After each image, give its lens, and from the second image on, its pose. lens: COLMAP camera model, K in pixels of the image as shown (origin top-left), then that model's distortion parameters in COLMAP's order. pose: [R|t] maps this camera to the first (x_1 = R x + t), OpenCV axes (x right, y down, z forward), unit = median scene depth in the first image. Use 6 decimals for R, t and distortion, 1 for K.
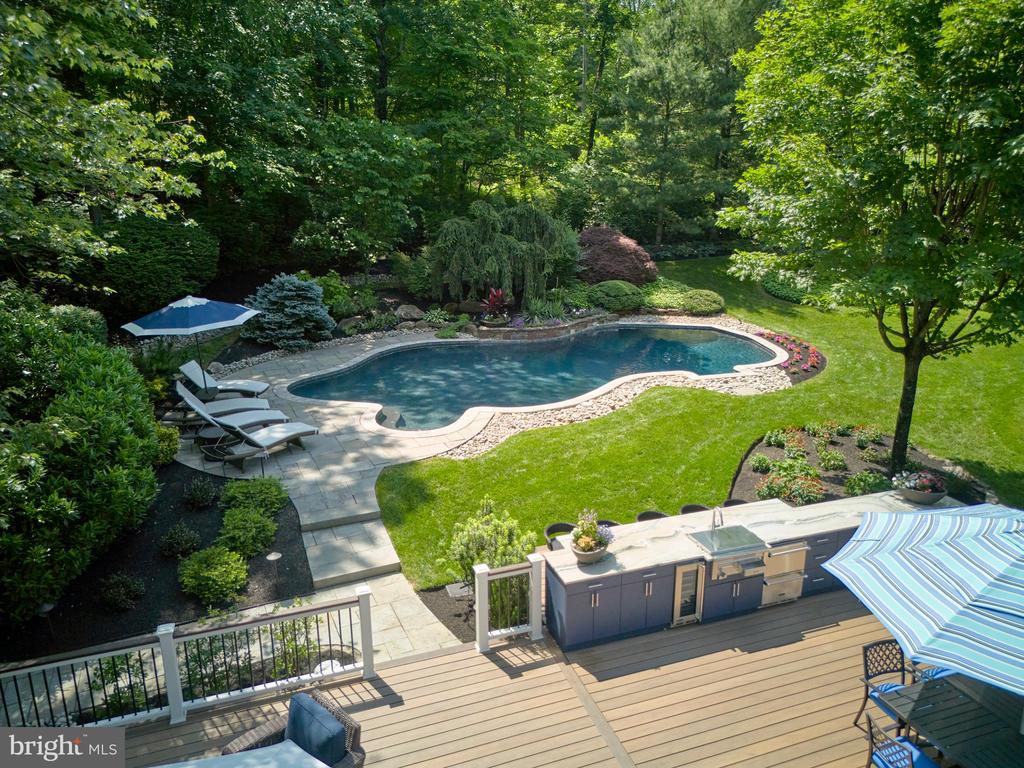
lens RADIAL K [[724.3, 0, 512.0], [0, 724.3, 384.0], [0, 0, 1]] dist [0.077859, -0.086292]
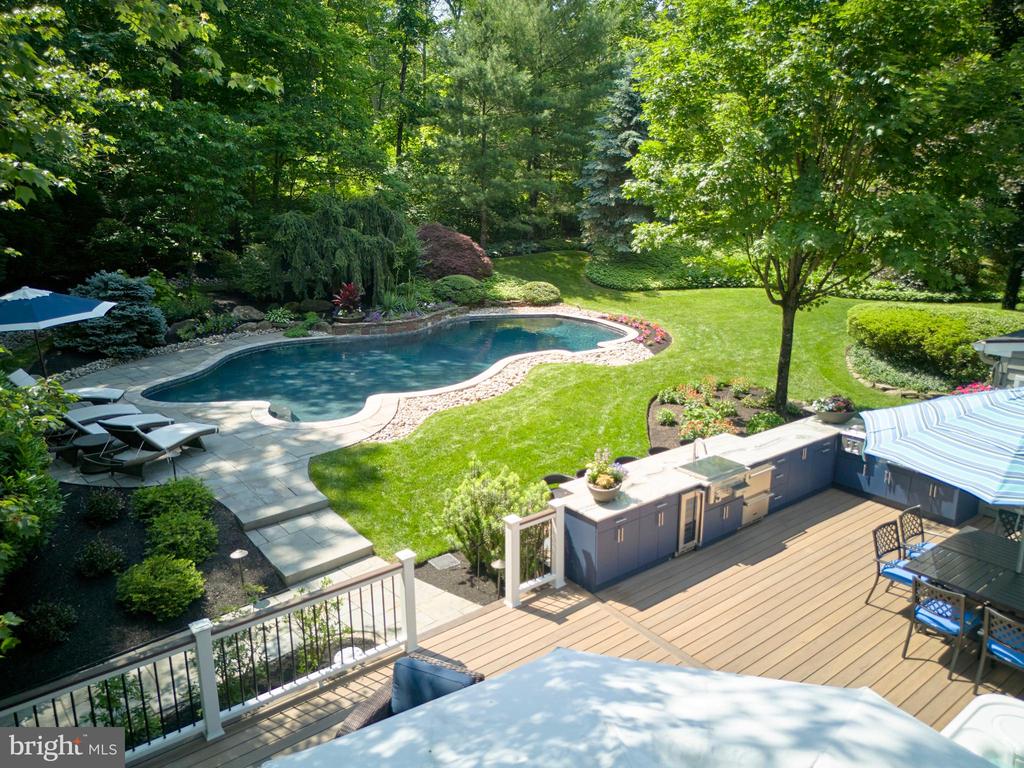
lens RADIAL K [[724.3, 0, 512.0], [0, 724.3, 384.0], [0, 0, 1]] dist [0.077859, -0.086292]
pose [[0.950856, -0.077507, 0.299776, -0.175034], [0.085010, 0.996307, -0.012048, 0.047414], [-0.297735, 0.036940, 0.953934, 0.039584]]
